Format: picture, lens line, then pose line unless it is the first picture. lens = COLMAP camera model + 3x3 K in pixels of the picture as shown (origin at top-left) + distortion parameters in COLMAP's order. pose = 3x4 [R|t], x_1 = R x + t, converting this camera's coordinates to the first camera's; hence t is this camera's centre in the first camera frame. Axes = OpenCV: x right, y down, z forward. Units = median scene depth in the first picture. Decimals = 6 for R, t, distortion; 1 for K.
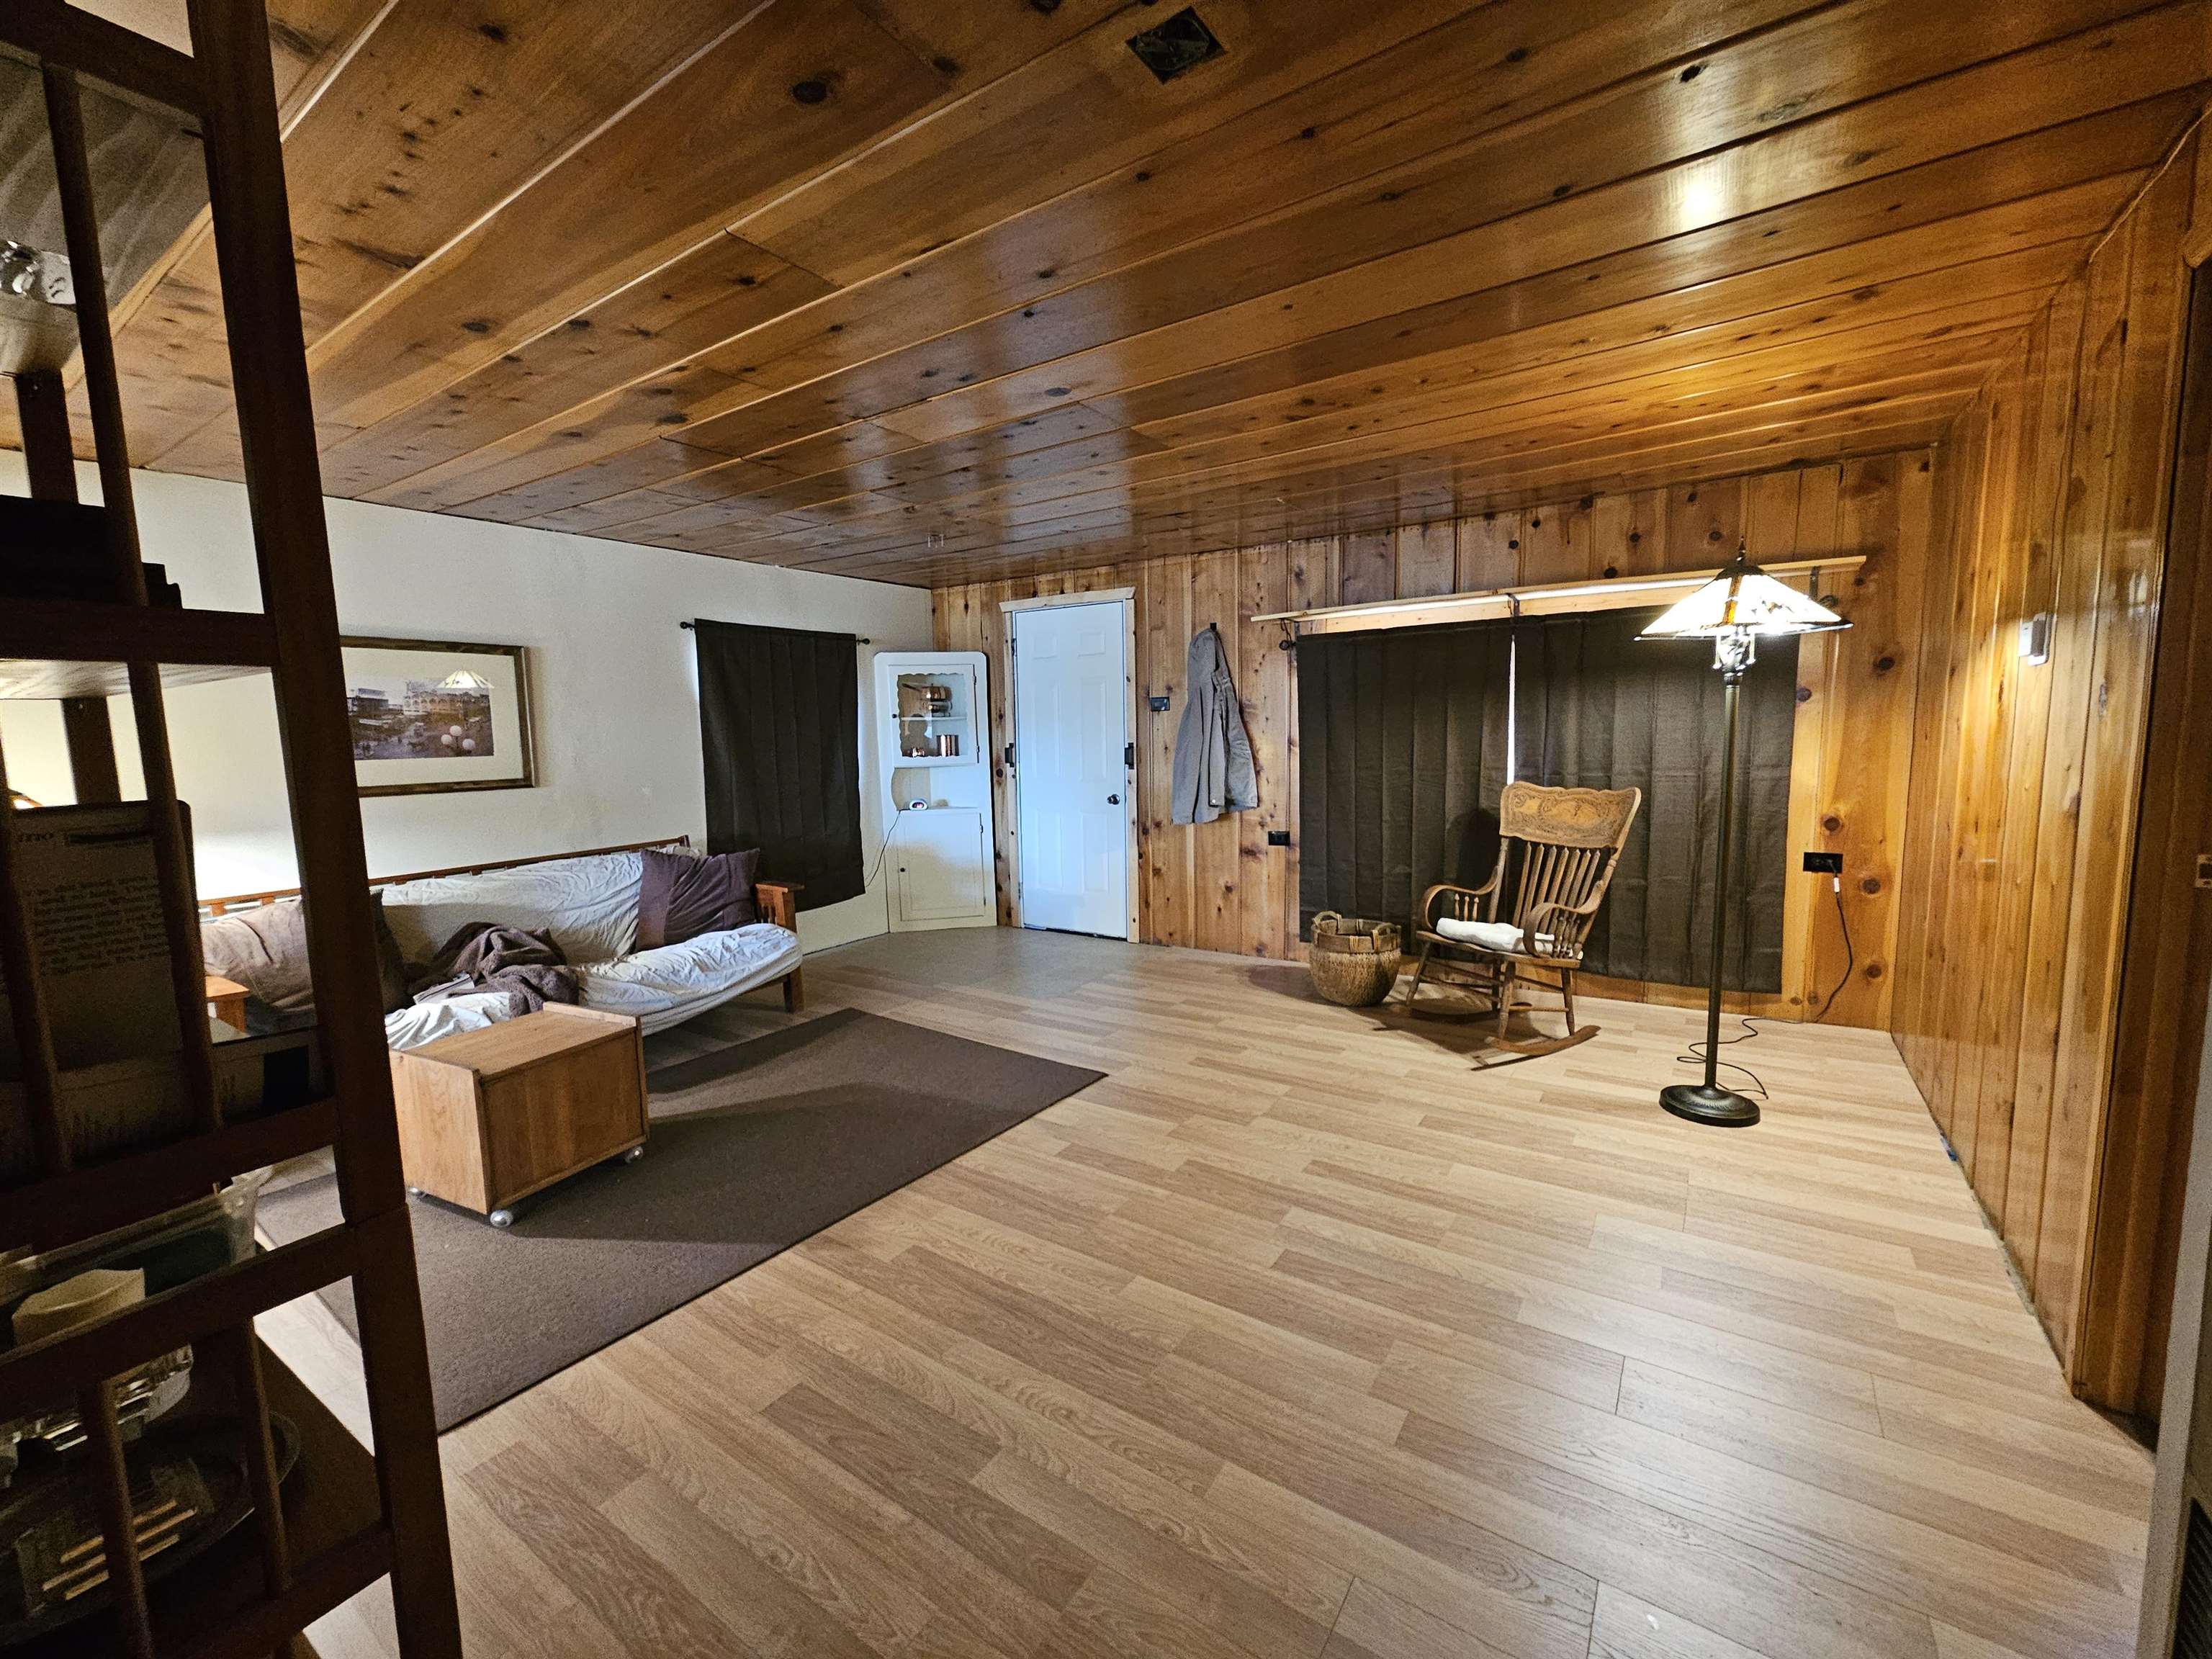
lens RADIAL K [[909.0, 0, 1109.2], [0, 909.0, 830.9], [0, 0, 1]] dist [-0.000750, 0.000818]
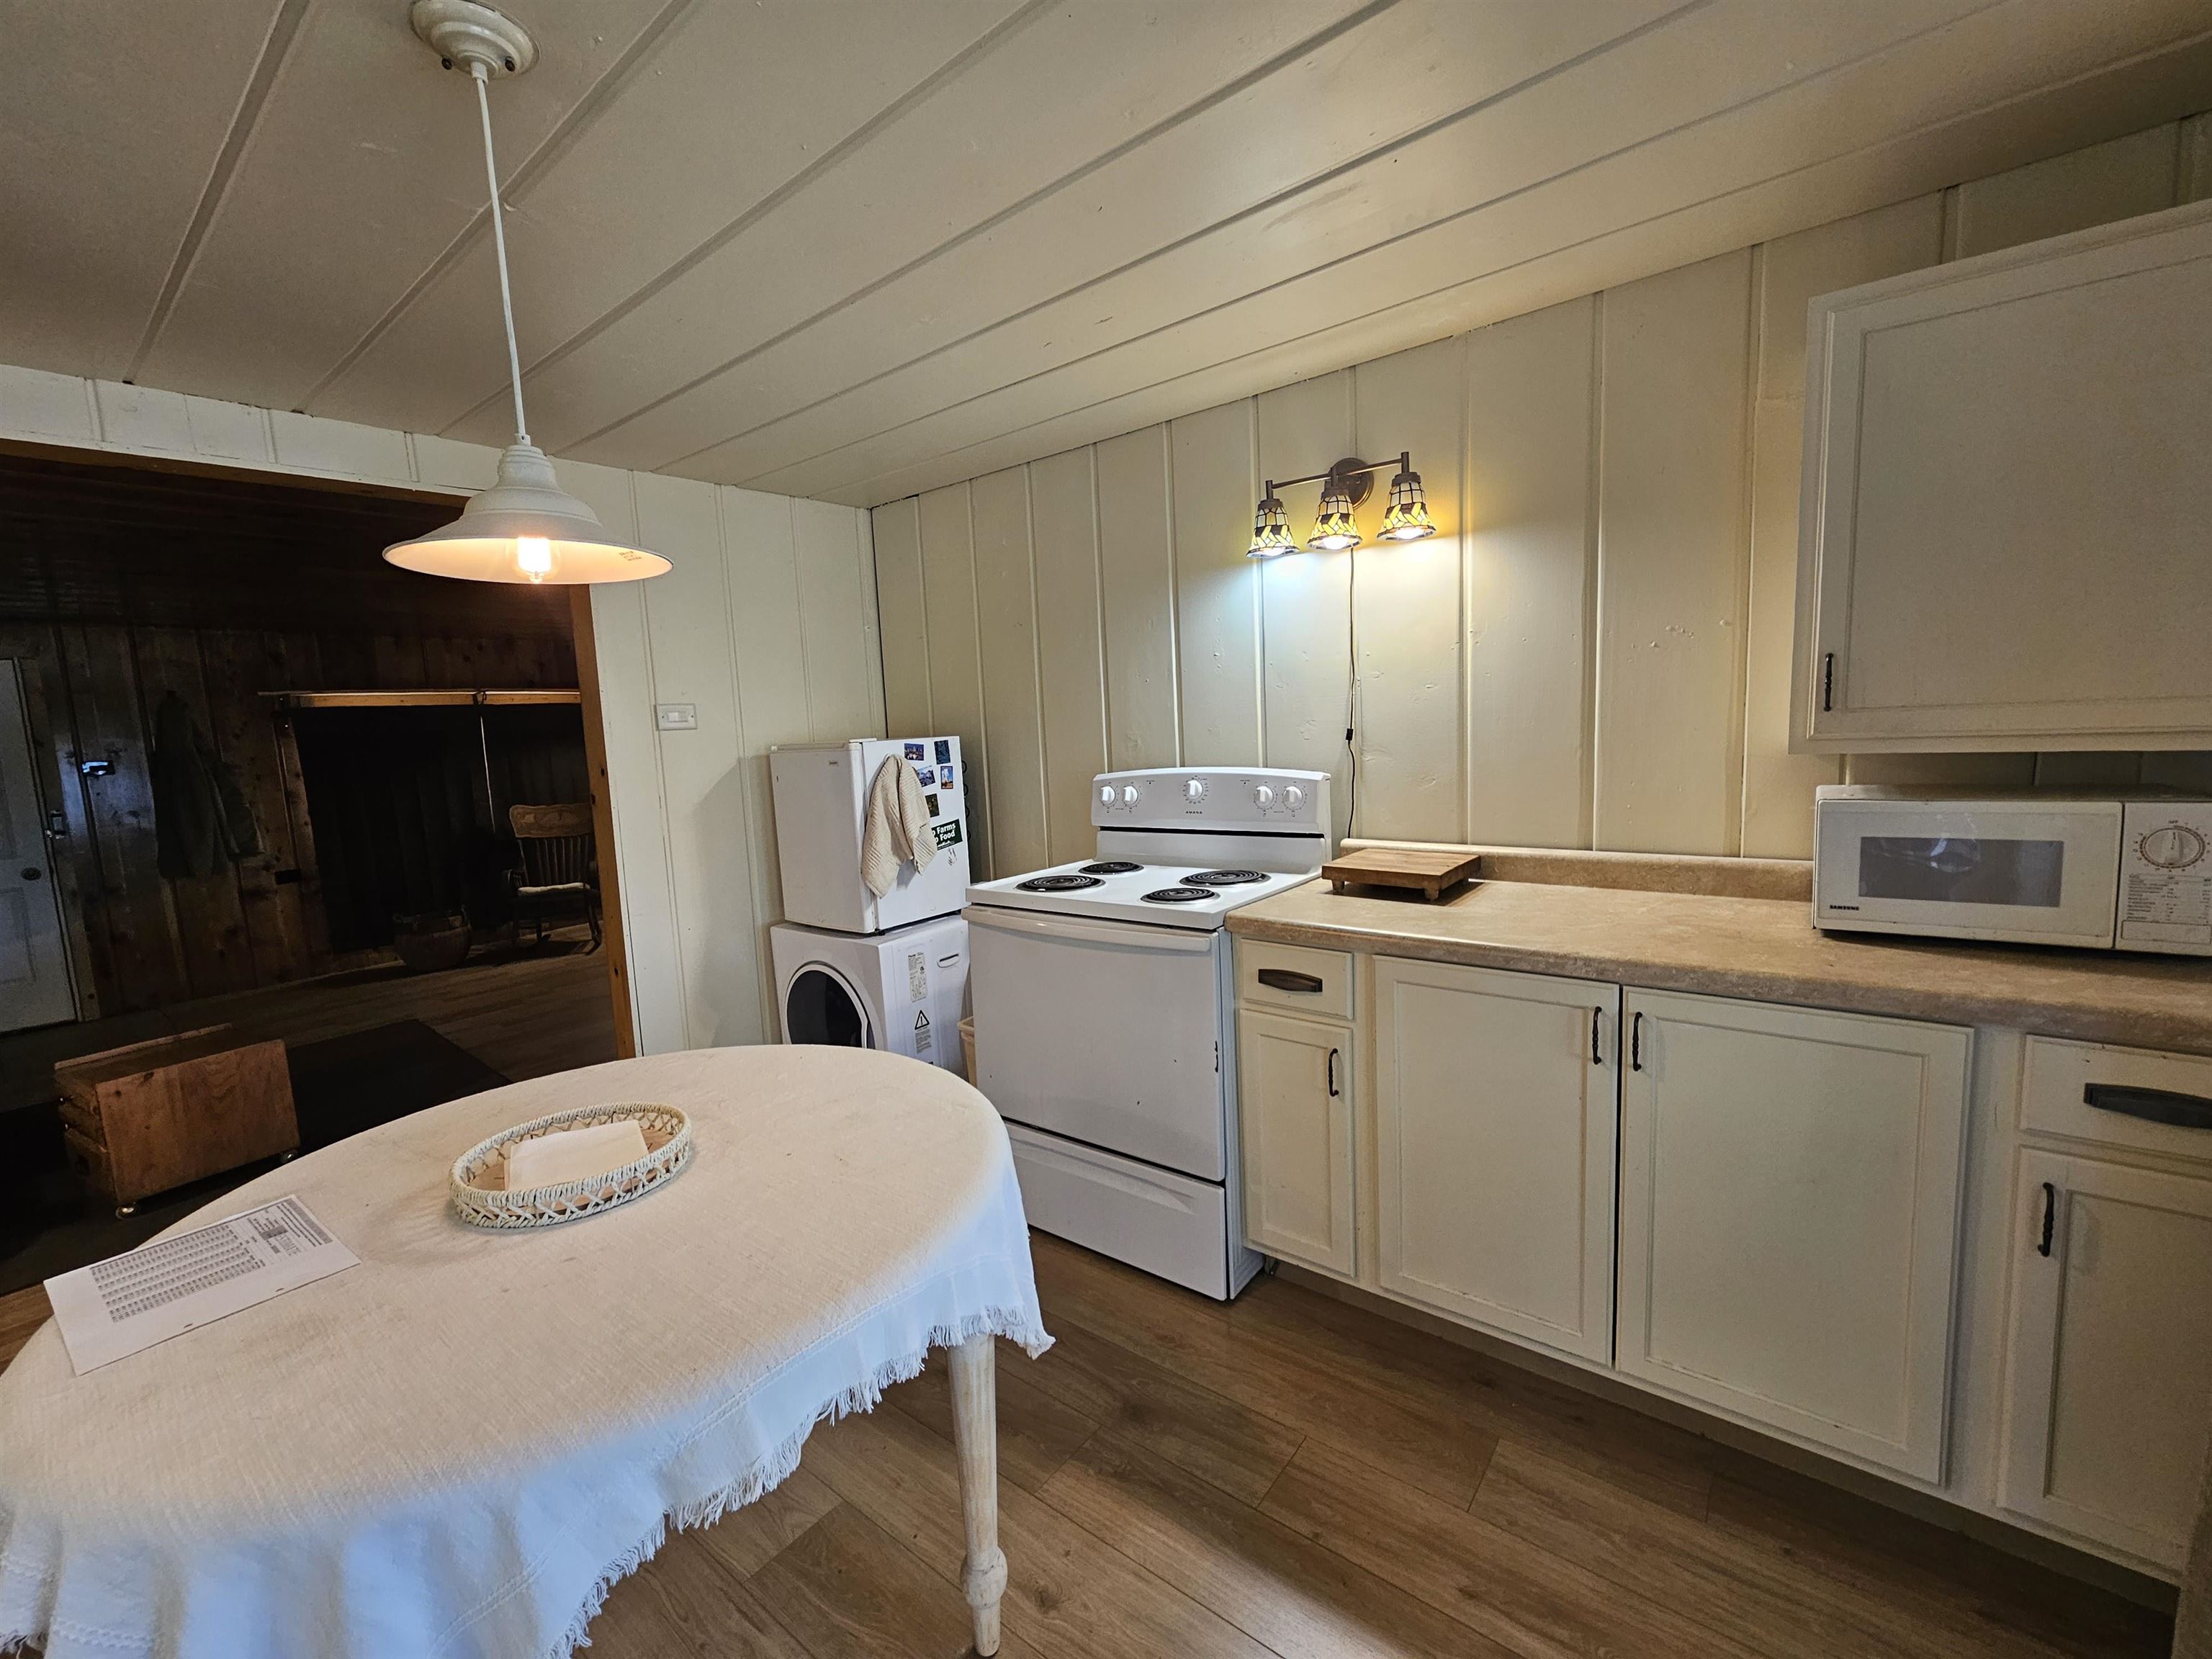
lens RADIAL K [[909.0, 0, 1109.2], [0, 909.0, 830.9], [0, 0, 1]] dist [-0.000750, 0.000818]
pose [[0.079787, -0.095737, 0.992204, -0.922527], [0.160704, 0.983592, 0.081983, 0.025005], [-0.983772, 0.152910, 0.093863, -0.173976]]
